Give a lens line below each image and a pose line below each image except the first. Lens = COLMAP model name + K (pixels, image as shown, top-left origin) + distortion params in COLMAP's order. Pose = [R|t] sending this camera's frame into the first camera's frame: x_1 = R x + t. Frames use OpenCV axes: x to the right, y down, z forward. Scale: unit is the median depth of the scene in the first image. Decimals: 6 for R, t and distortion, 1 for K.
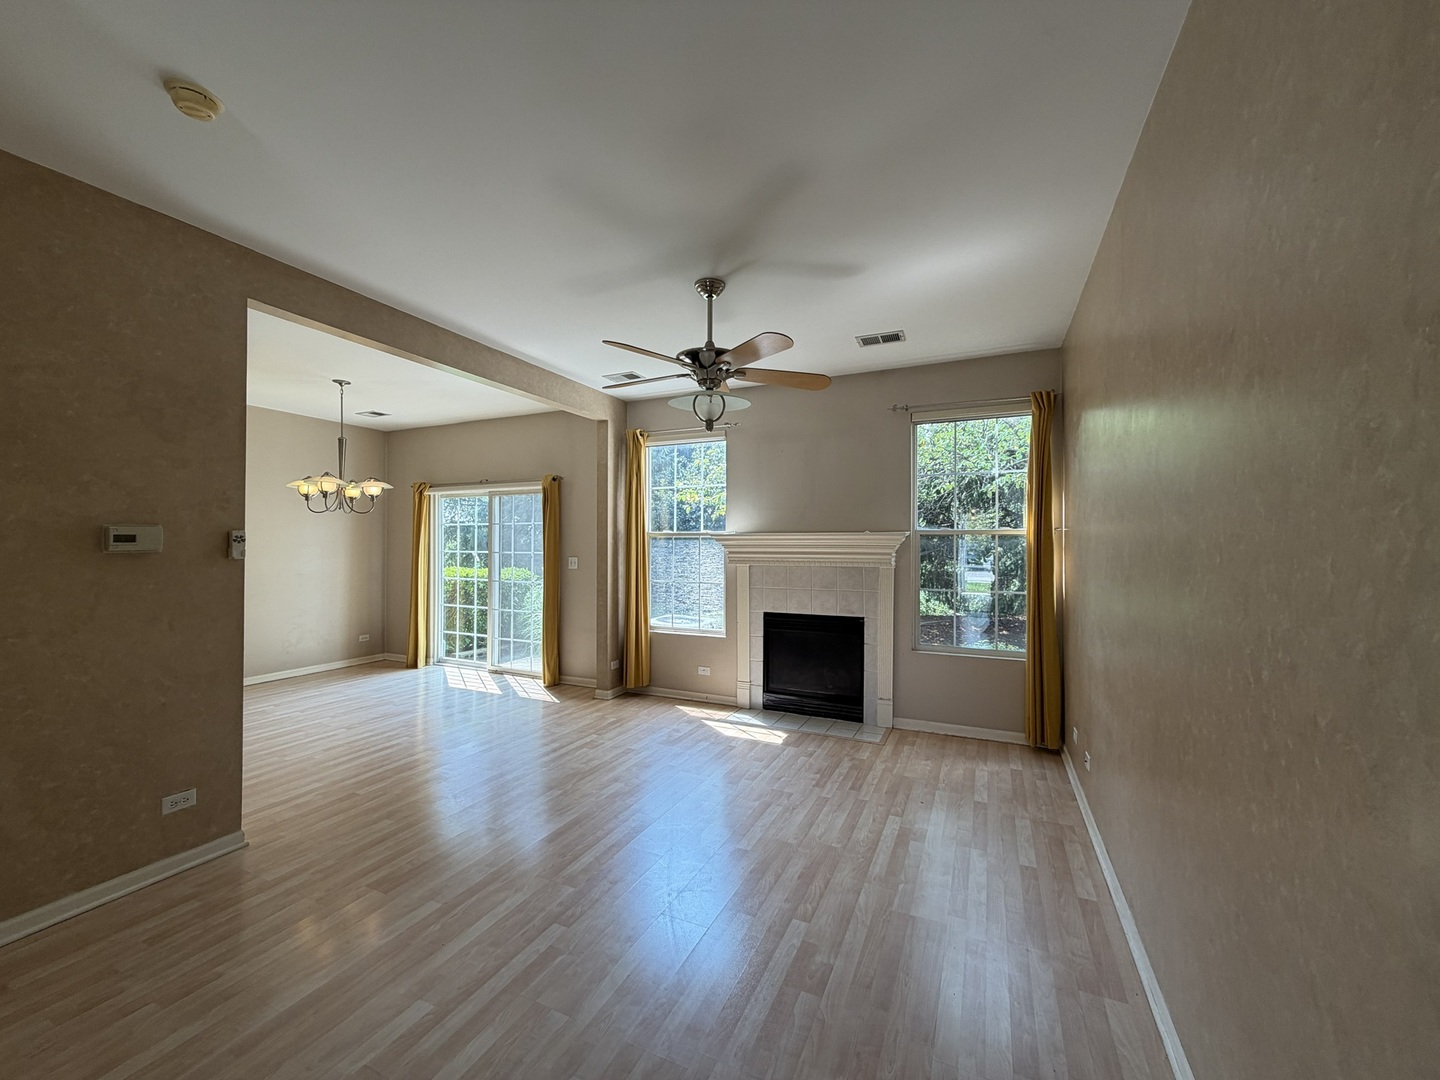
lens RADIAL K [[572.9, 0, 717.3], [0, 572.9, 538.3], [0, 0, 1]] dist [0.000085, 0.000331]
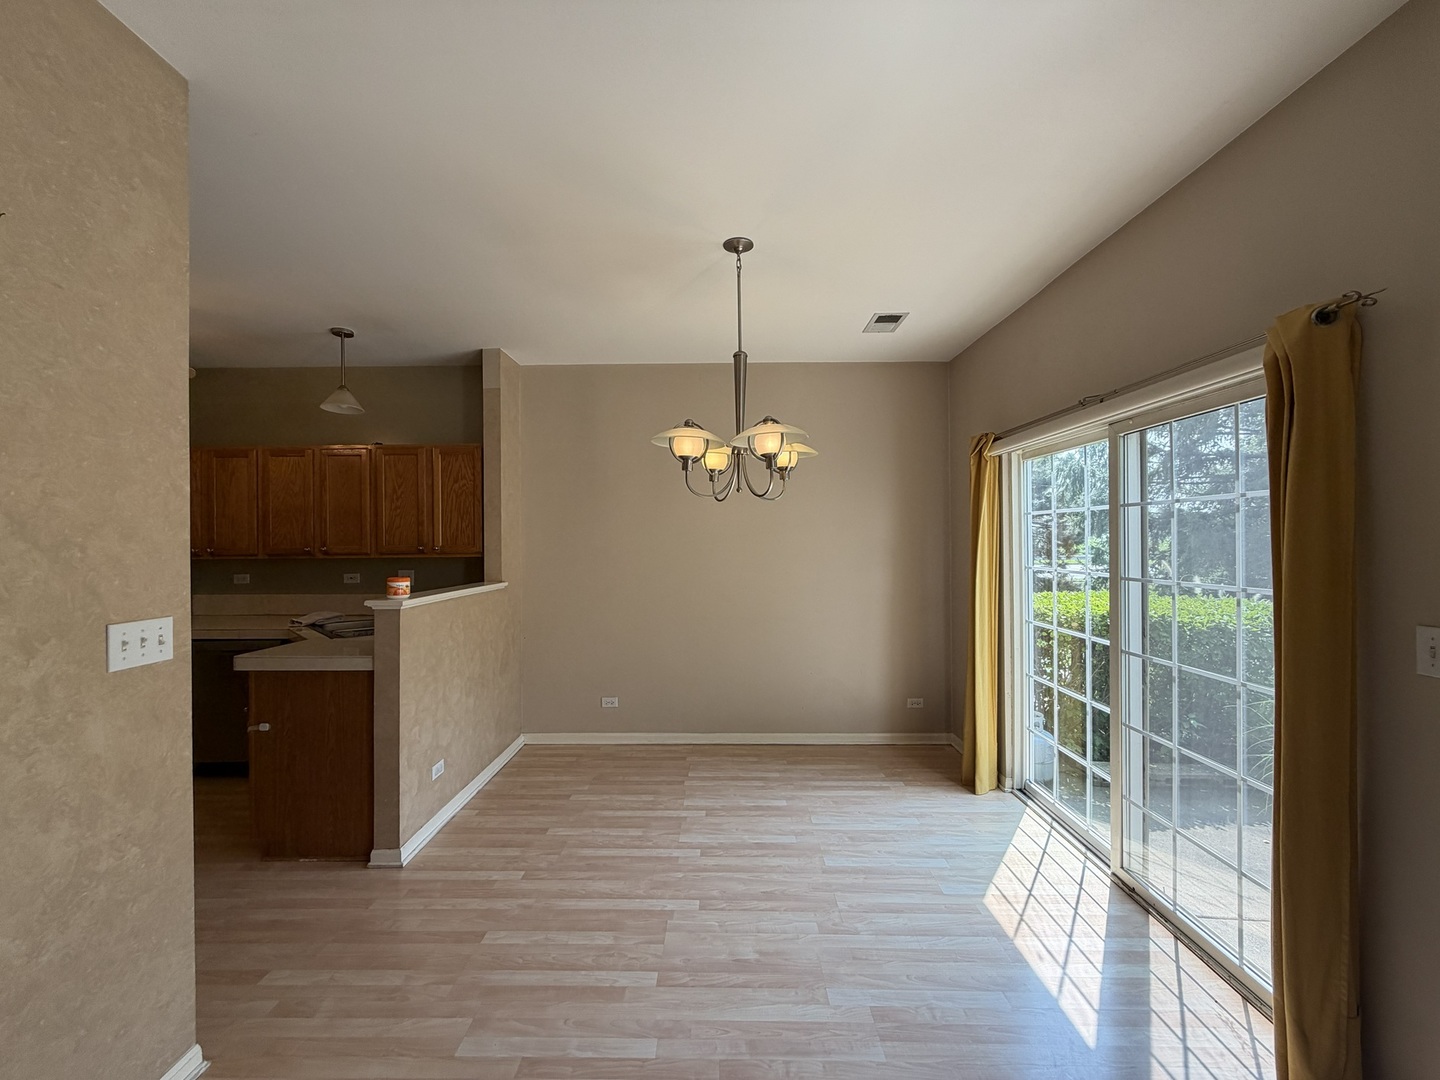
lens RADIAL K [[572.9, 0, 717.3], [0, 572.9, 538.3], [0, 0, 1]] dist [0.000085, 0.000331]
pose [[0.414277, -0.008715, -0.910109, -0.210854], [0.015611, 0.999875, -0.002468, -0.007738], [0.910017, -0.013185, 0.414361, 0.826002]]
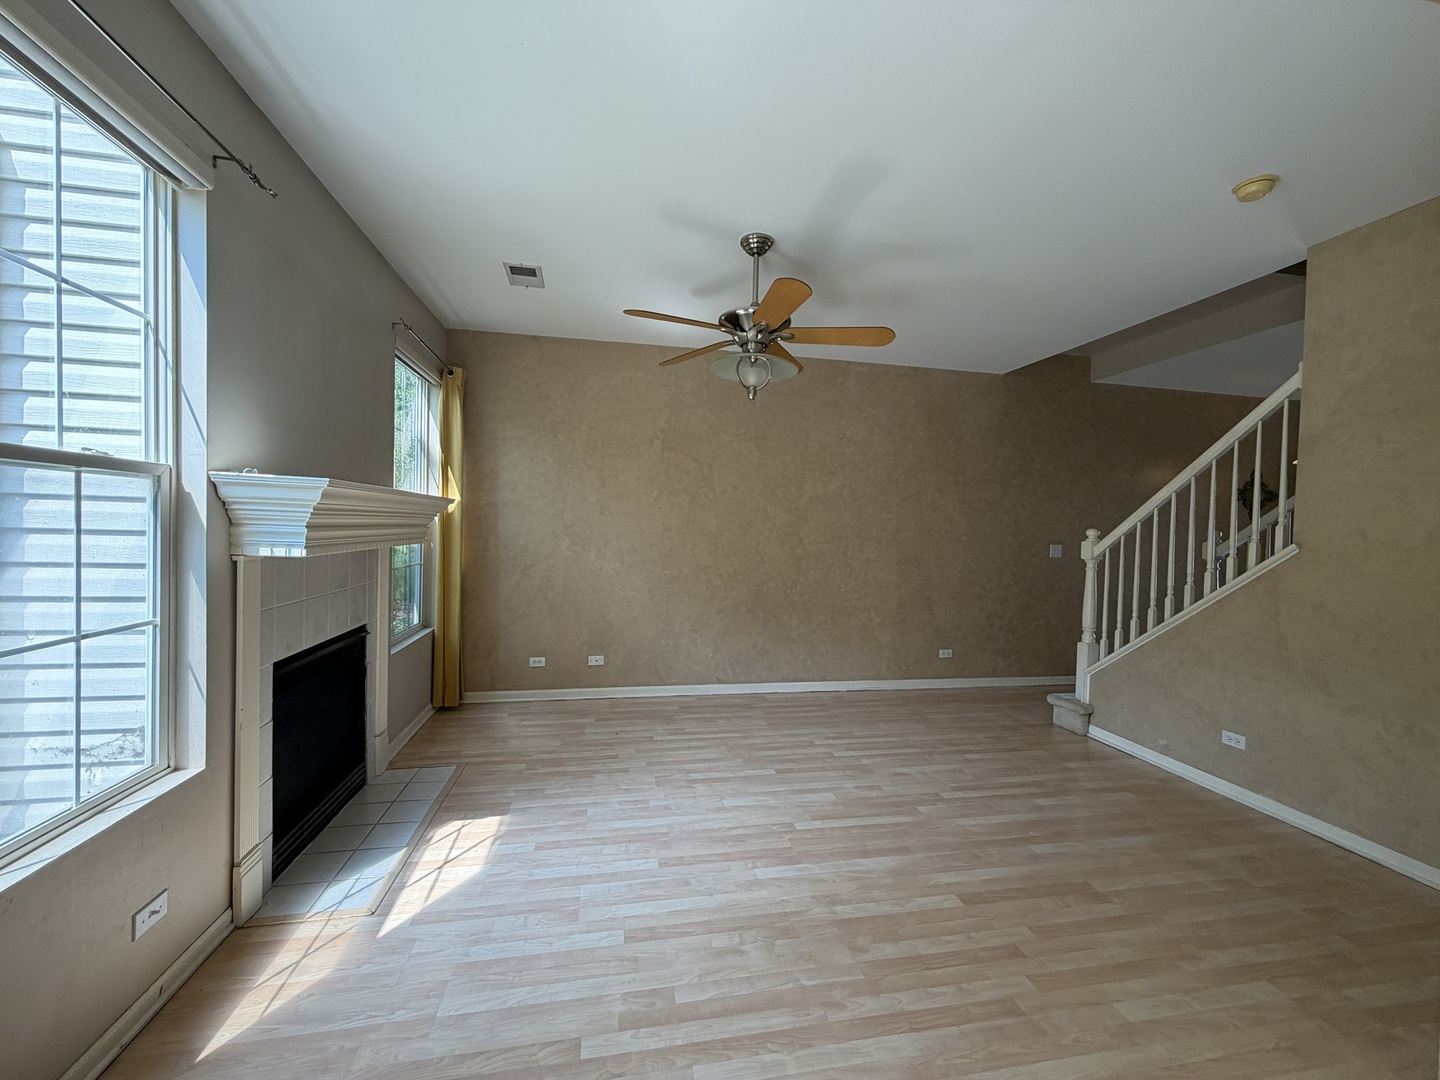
lens RADIAL K [[572.9, 0, 717.3], [0, 572.9, 538.3], [0, 0, 1]] dist [0.000085, 0.000331]
pose [[-0.584552, -0.033818, 0.810651, -0.502713], [-0.034087, 0.999272, 0.017107, 0.017491], [-0.810640, -0.017633, -0.585279, 1.071895]]
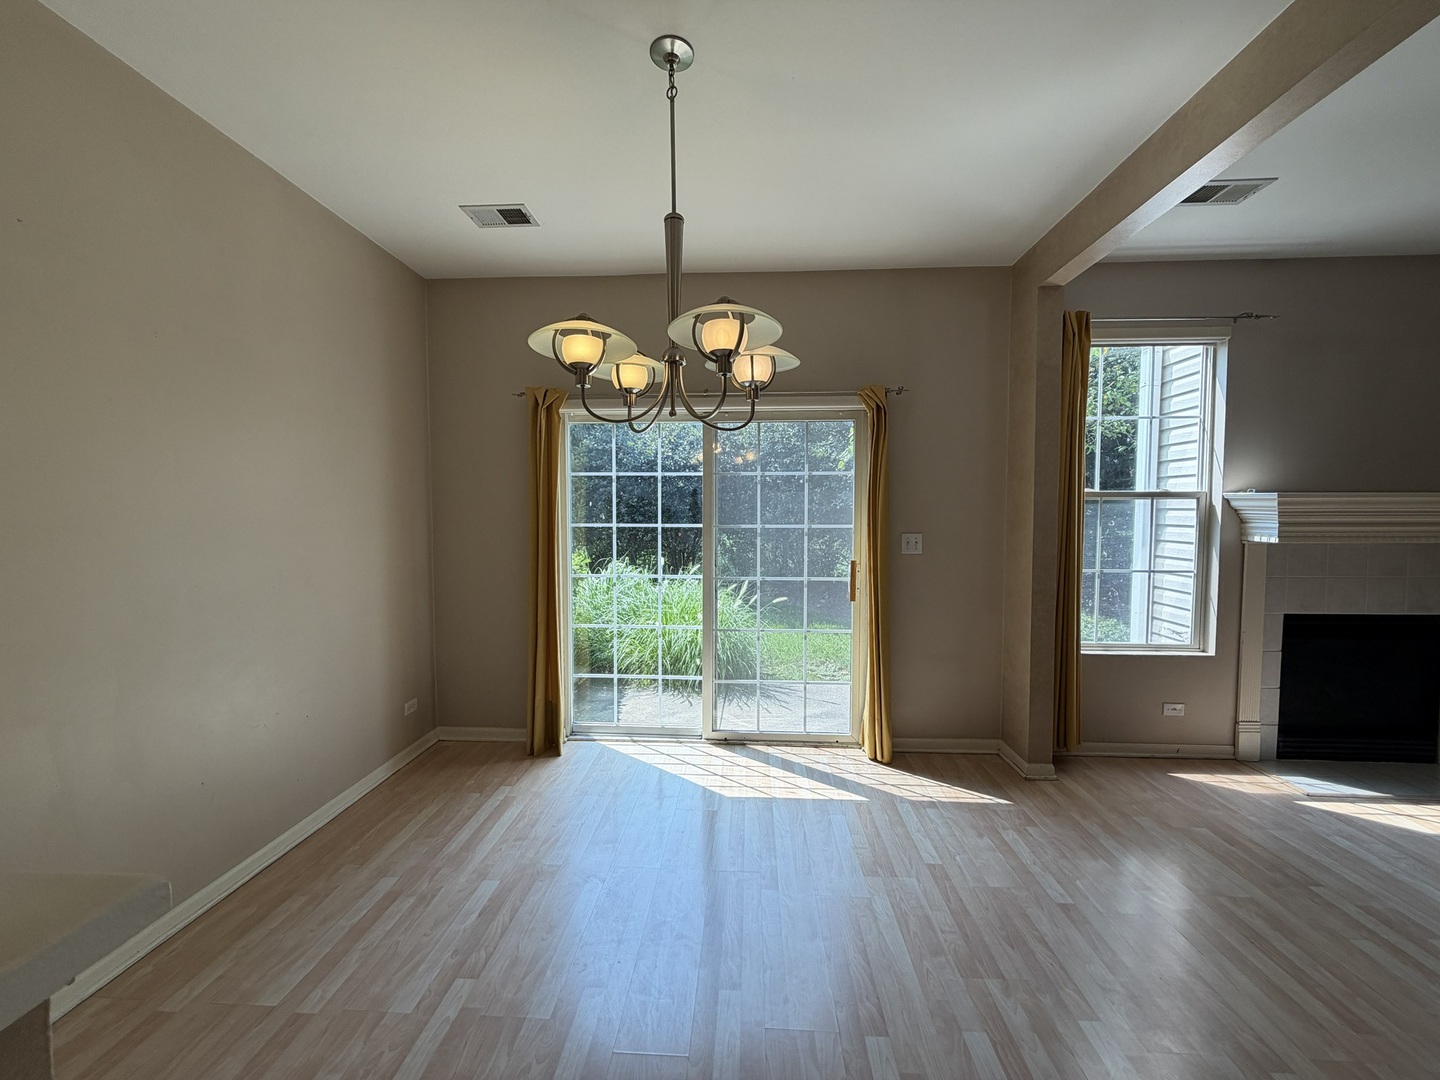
lens RADIAL K [[572.9, 0, 717.3], [0, 572.9, 538.3], [0, 0, 1]] dist [0.000085, 0.000331]
pose [[0.928713, -0.019107, 0.370308, -0.829074], [-0.002348, 0.998348, 0.057402, 0.006943], [-0.370793, -0.054179, 0.927134, 0.695313]]
